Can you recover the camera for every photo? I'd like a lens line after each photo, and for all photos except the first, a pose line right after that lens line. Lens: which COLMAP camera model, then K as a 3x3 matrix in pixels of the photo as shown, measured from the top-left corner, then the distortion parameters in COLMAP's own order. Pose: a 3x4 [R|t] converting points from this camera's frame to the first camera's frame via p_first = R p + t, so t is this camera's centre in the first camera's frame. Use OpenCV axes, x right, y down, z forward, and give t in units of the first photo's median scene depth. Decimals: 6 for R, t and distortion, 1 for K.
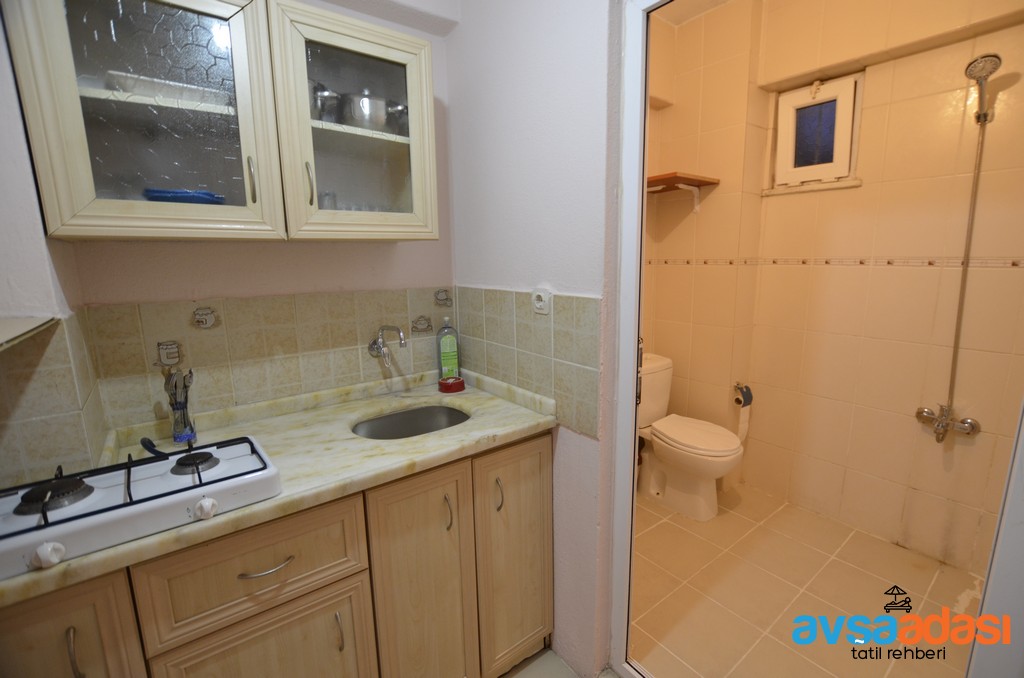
lens RADIAL K [[451.3, 0, 510.0], [0, 451.3, 334.3], [0, 0, 1]] dist [-0.029447, 0.005427]
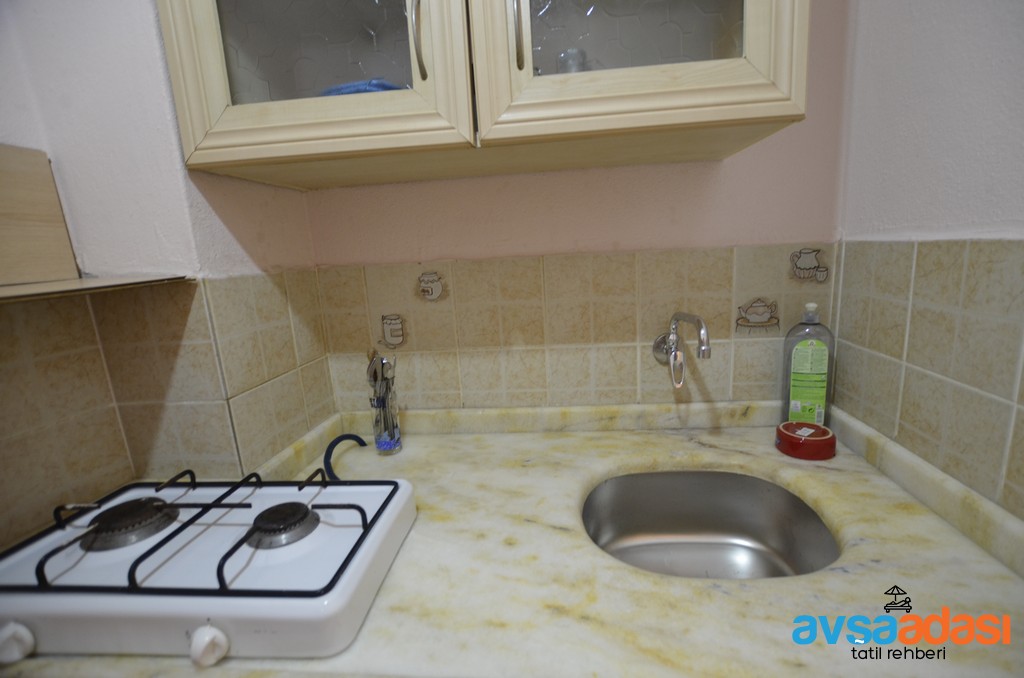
lens RADIAL K [[451.3, 0, 533.2], [0, 451.3, 343.3], [0, 0, 1]] dist [-0.029447, 0.005427]
pose [[0.751649, 0.113850, -0.649664, -0.054181], [-0.068872, 0.993153, 0.094360, -0.022793], [0.655958, -0.026182, 0.754343, 0.494595]]
